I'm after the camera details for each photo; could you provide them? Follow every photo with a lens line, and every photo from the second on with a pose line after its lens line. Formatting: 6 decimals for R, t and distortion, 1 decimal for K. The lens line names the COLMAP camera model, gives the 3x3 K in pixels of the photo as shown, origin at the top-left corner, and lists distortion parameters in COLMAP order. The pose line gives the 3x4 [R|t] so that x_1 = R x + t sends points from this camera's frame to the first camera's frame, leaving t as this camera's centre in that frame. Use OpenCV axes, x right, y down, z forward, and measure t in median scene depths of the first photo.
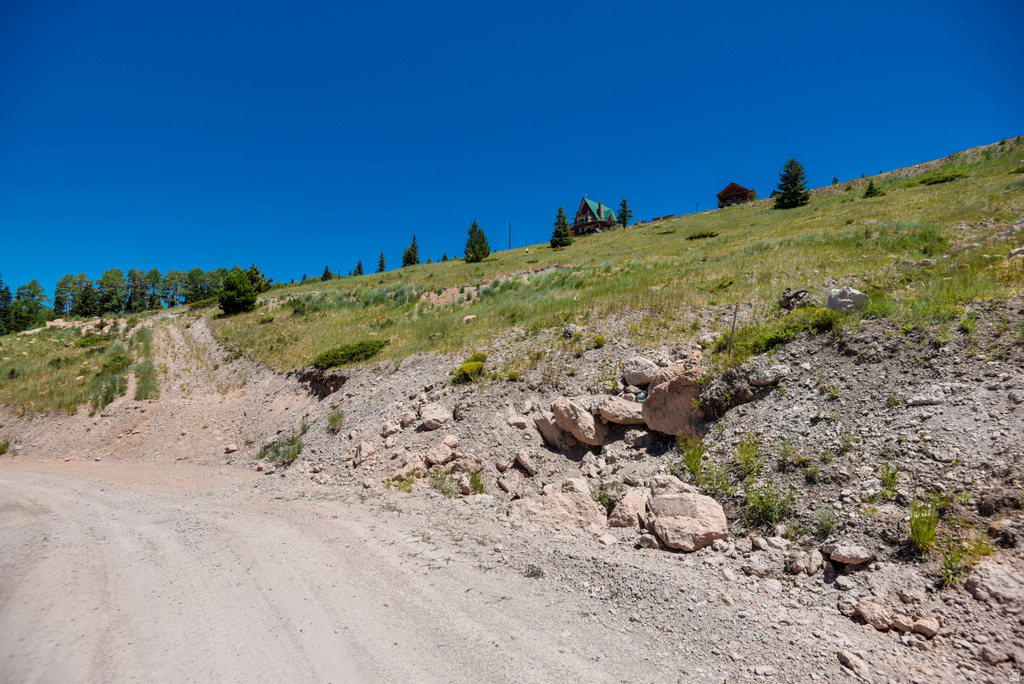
lens RADIAL K [[473.7, 0, 512.0], [0, 473.7, 342.0], [0, 0, 1]] dist [-0.000348, -0.015959]
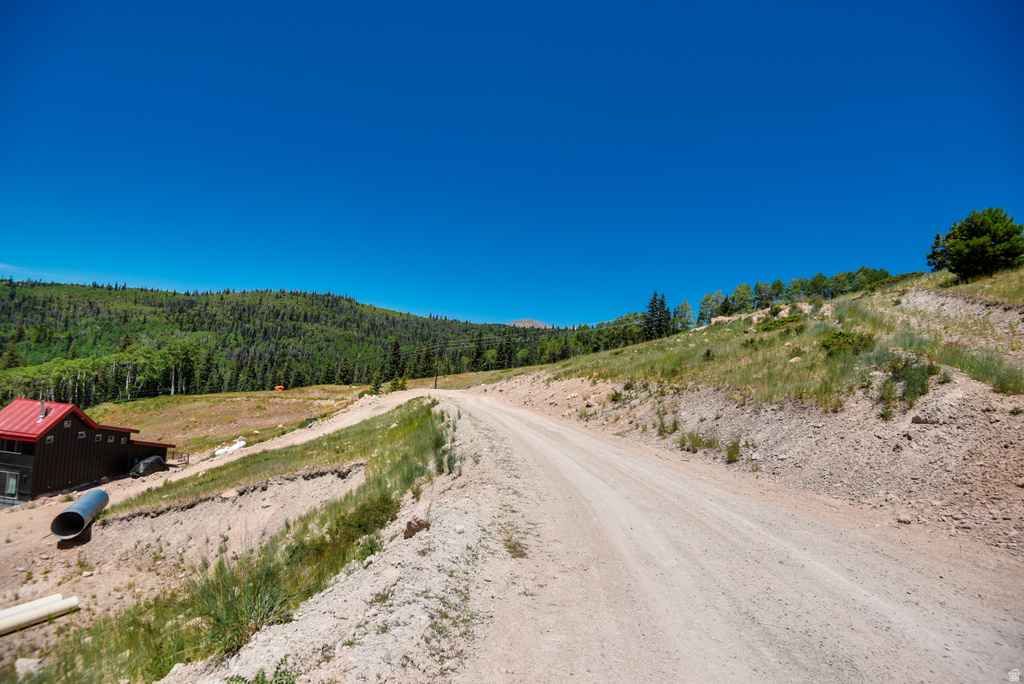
lens RADIAL K [[473.7, 0, 512.0], [0, 473.7, 342.0], [0, 0, 1]] dist [-0.000348, -0.015959]
pose [[0.420158, -0.013864, -0.907345, -0.334447], [-0.016652, 0.999597, -0.022984, 0.052014], [0.907298, 0.024766, 0.419757, 0.237223]]
